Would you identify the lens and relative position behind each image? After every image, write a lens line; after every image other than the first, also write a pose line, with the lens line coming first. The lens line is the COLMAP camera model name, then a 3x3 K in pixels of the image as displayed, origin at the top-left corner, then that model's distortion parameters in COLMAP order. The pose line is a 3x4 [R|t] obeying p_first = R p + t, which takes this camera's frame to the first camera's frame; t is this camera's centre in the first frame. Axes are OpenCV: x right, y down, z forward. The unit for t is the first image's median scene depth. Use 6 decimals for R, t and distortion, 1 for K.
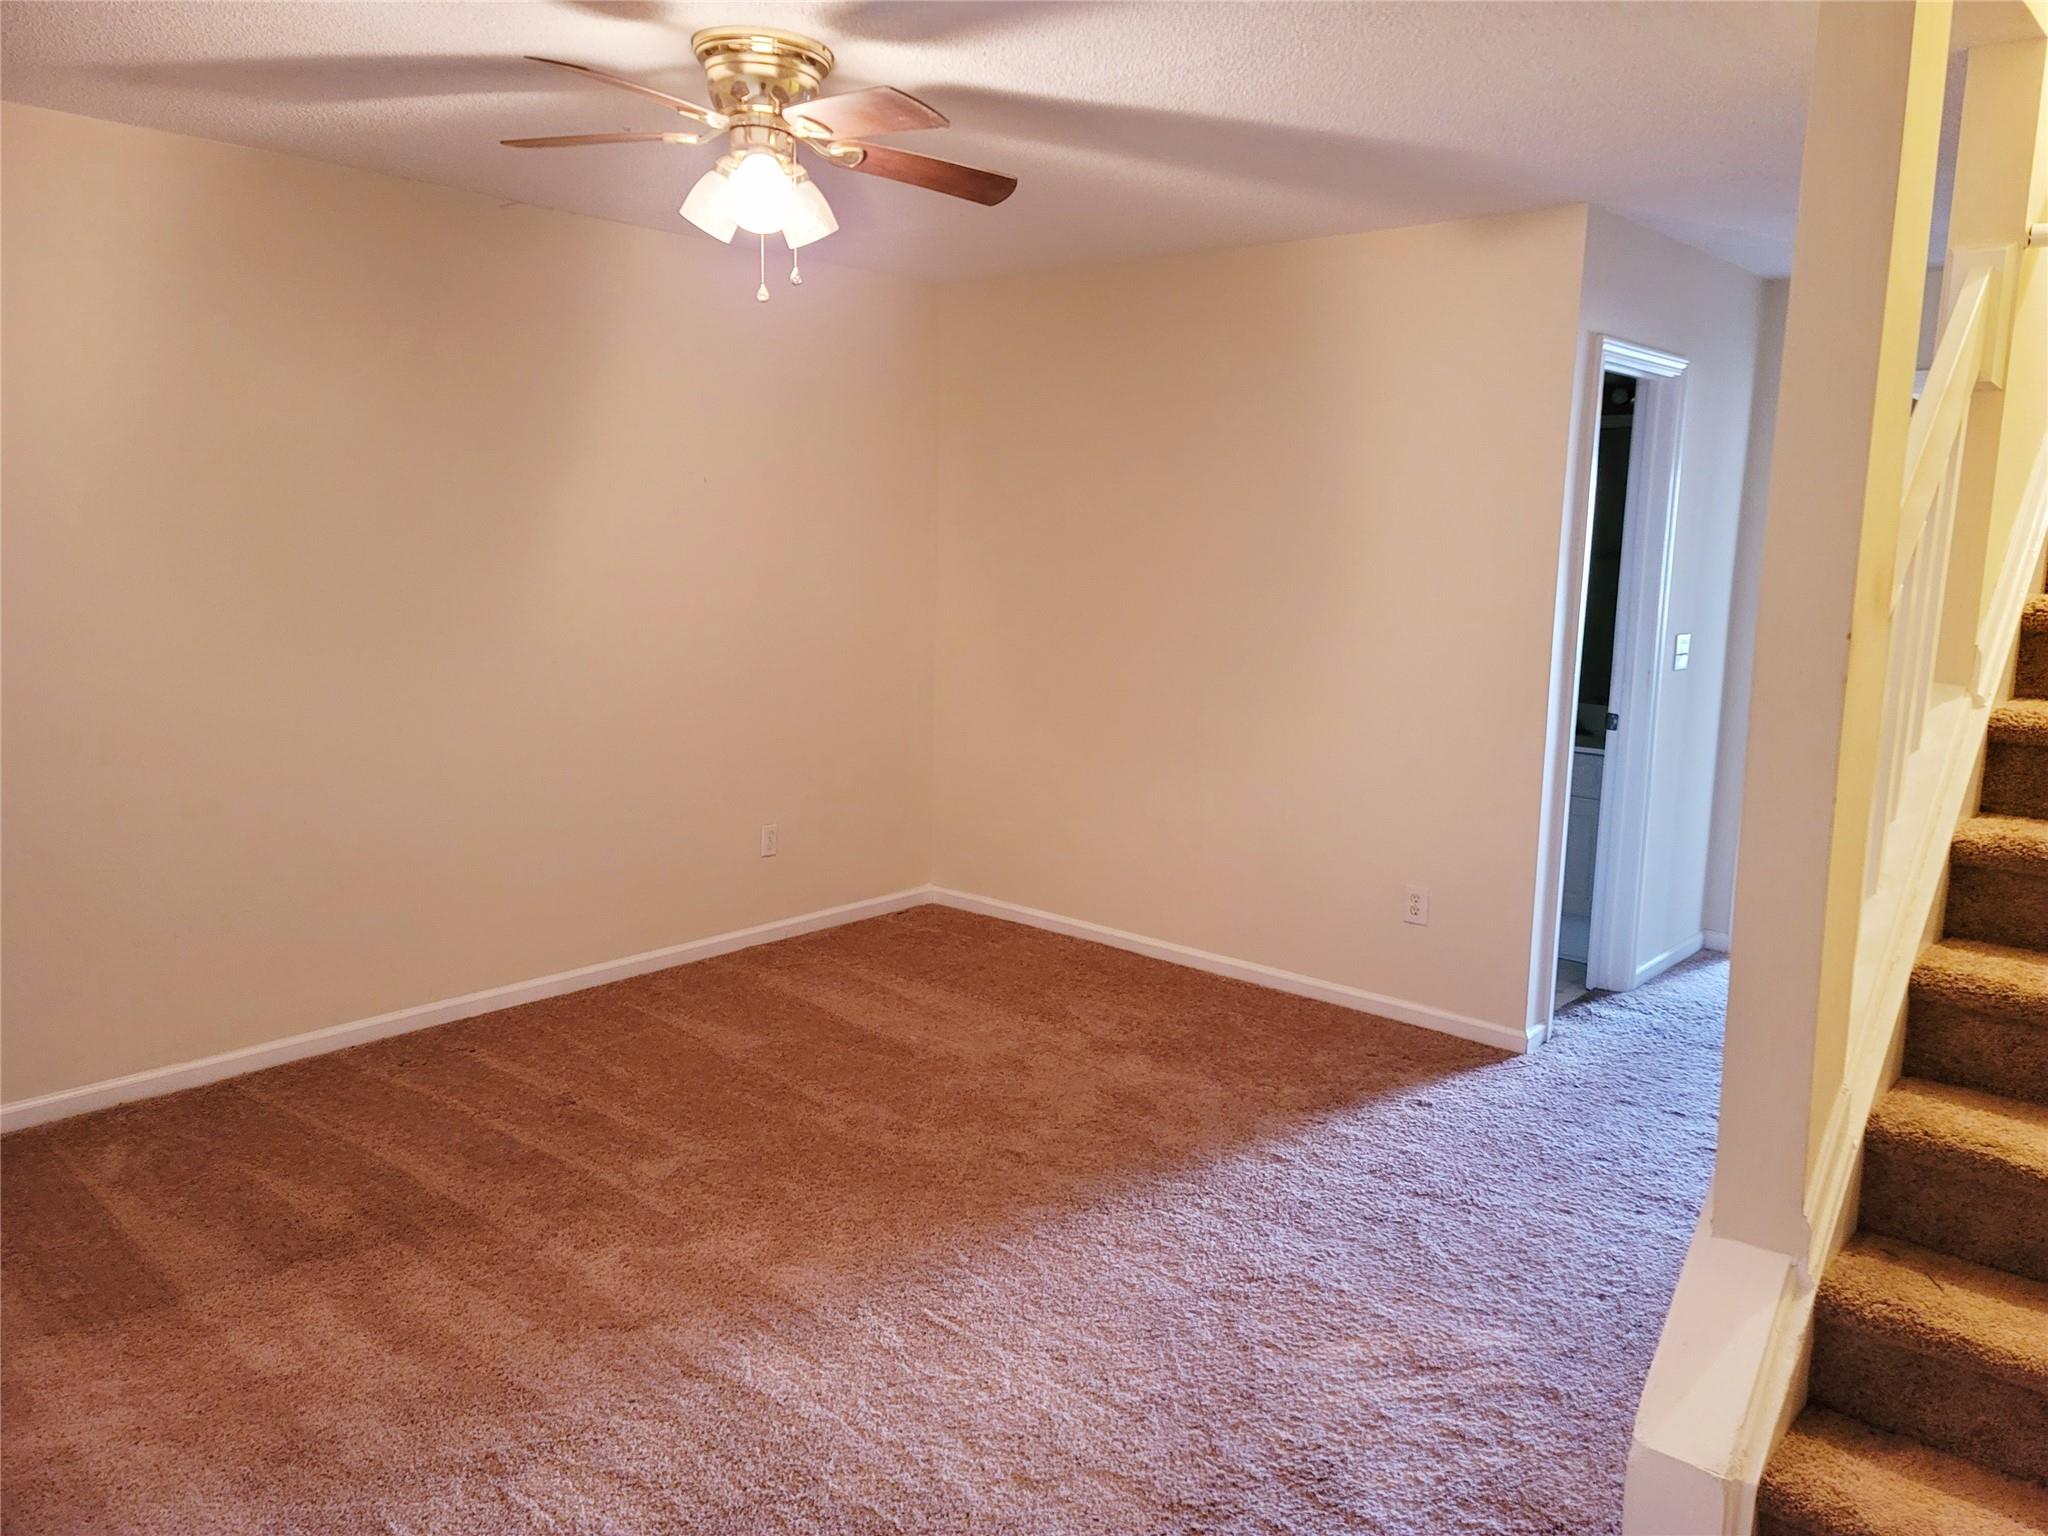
lens RADIAL K [[1486.8, 0, 1030.6], [0, 1486.8, 753.6], [0, 0, 1]] dist [0.071479, -0.024648]
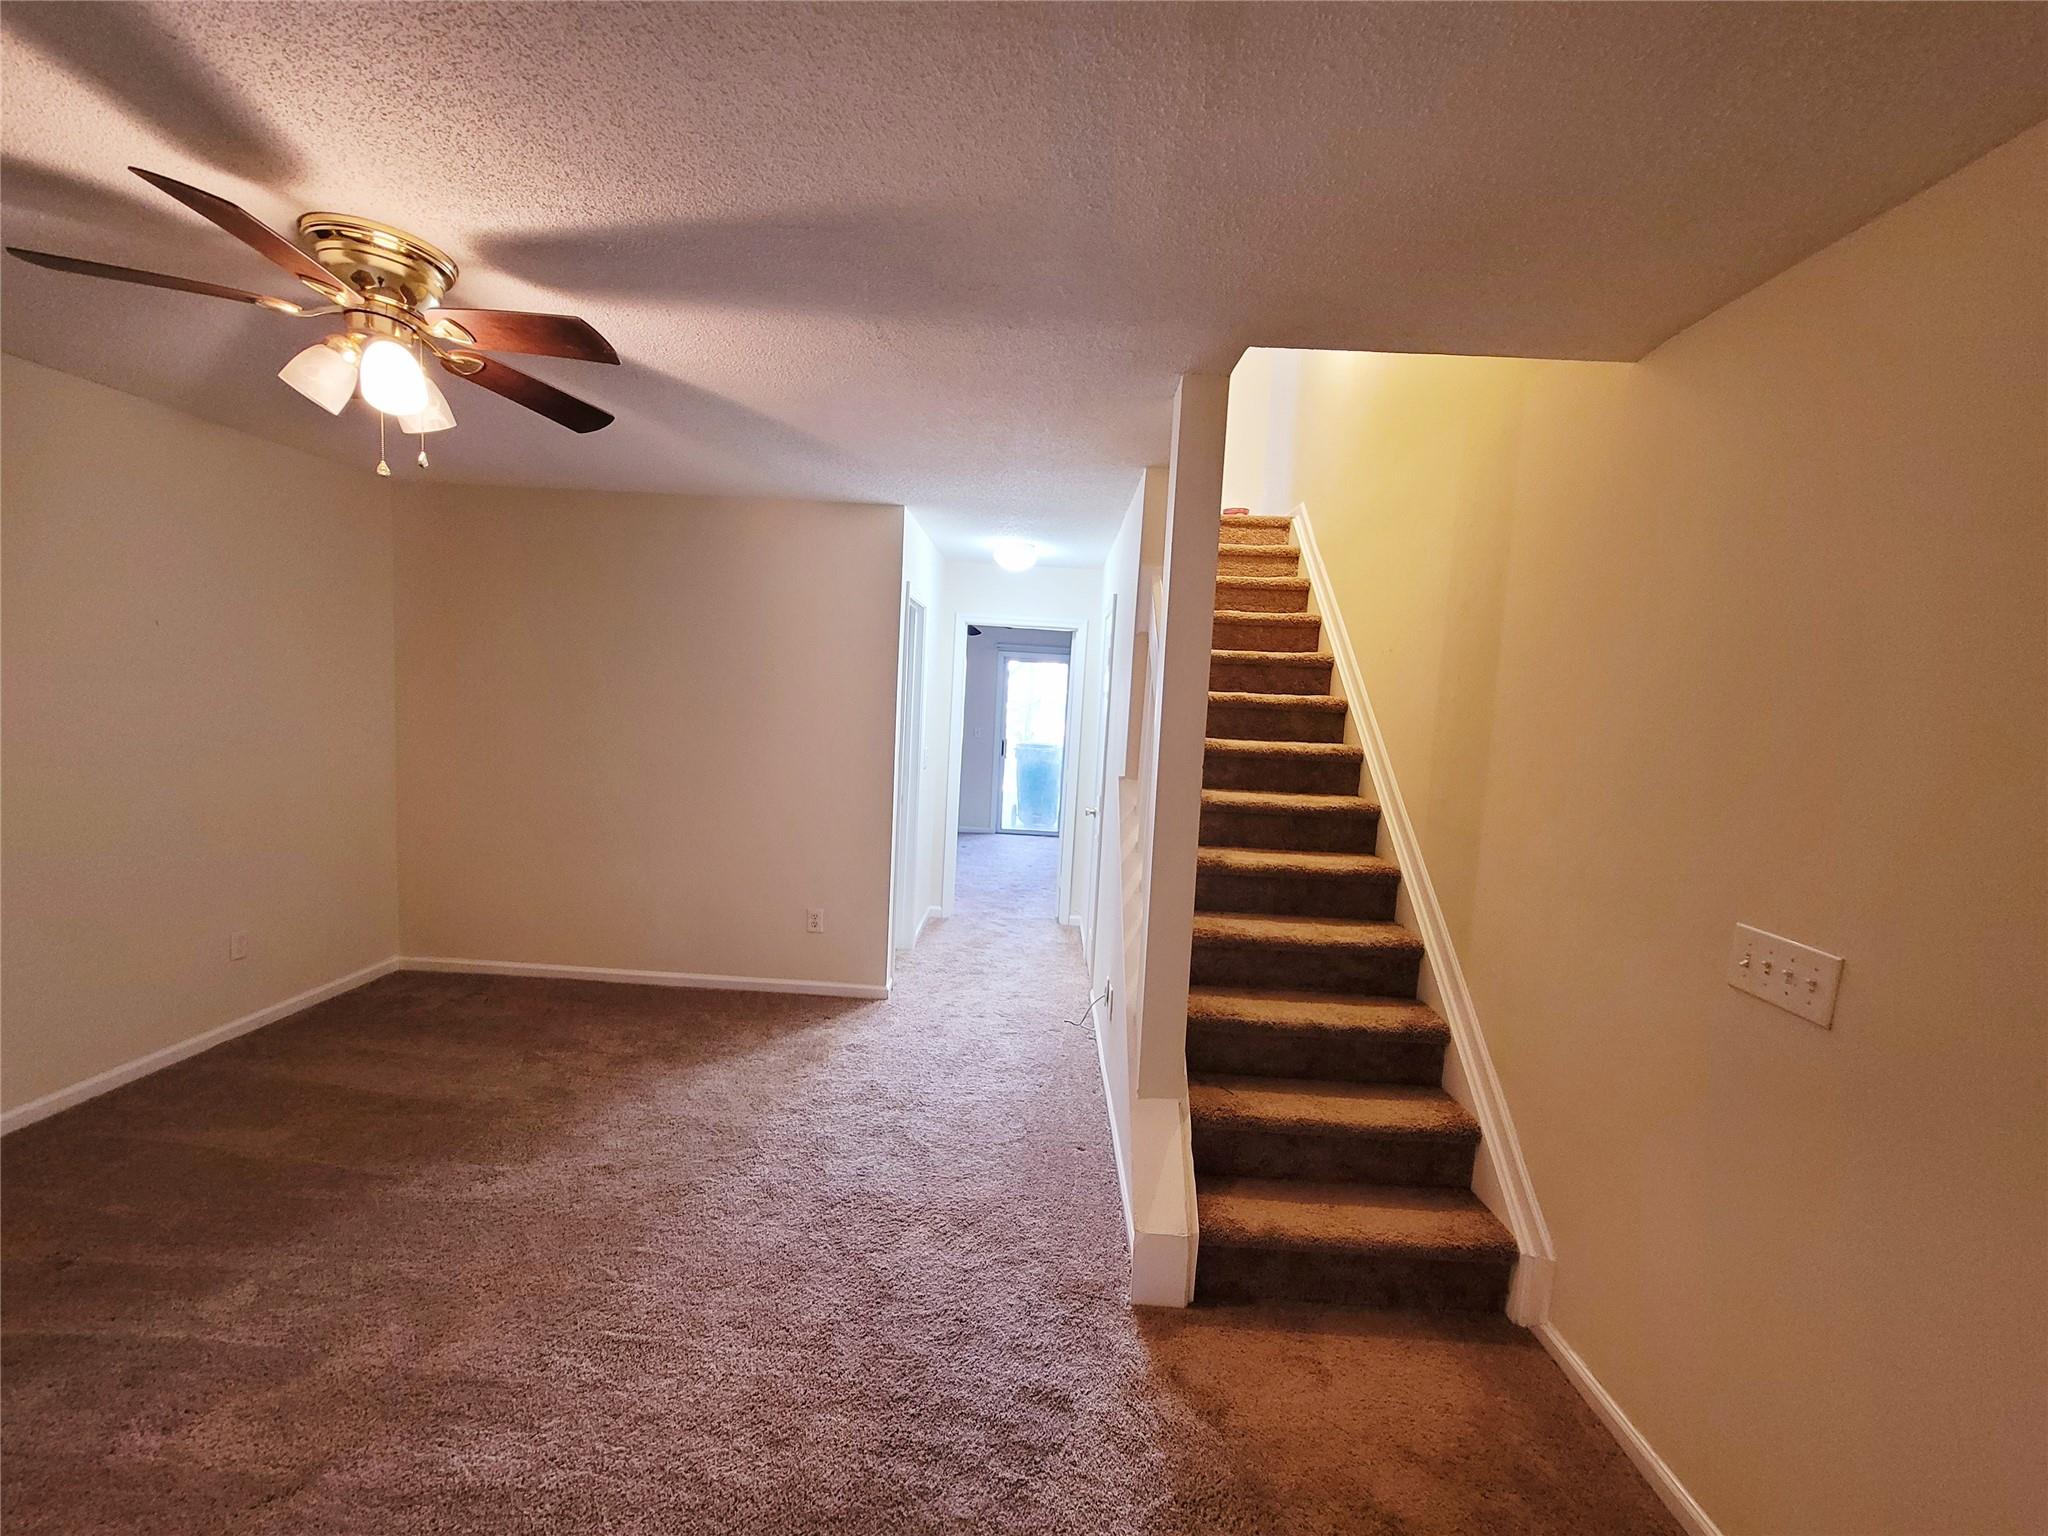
lens RADIAL K [[841.5, 0, 1018.9], [0, 841.5, 789.0], [0, 0, 1]] dist [0.000162, 0.003352]
pose [[0.773269, -0.051655, 0.631970, -0.223288], [0.061757, 0.998073, 0.006015, -0.052098], [-0.631063, 0.034378, 0.774969, 0.249824]]
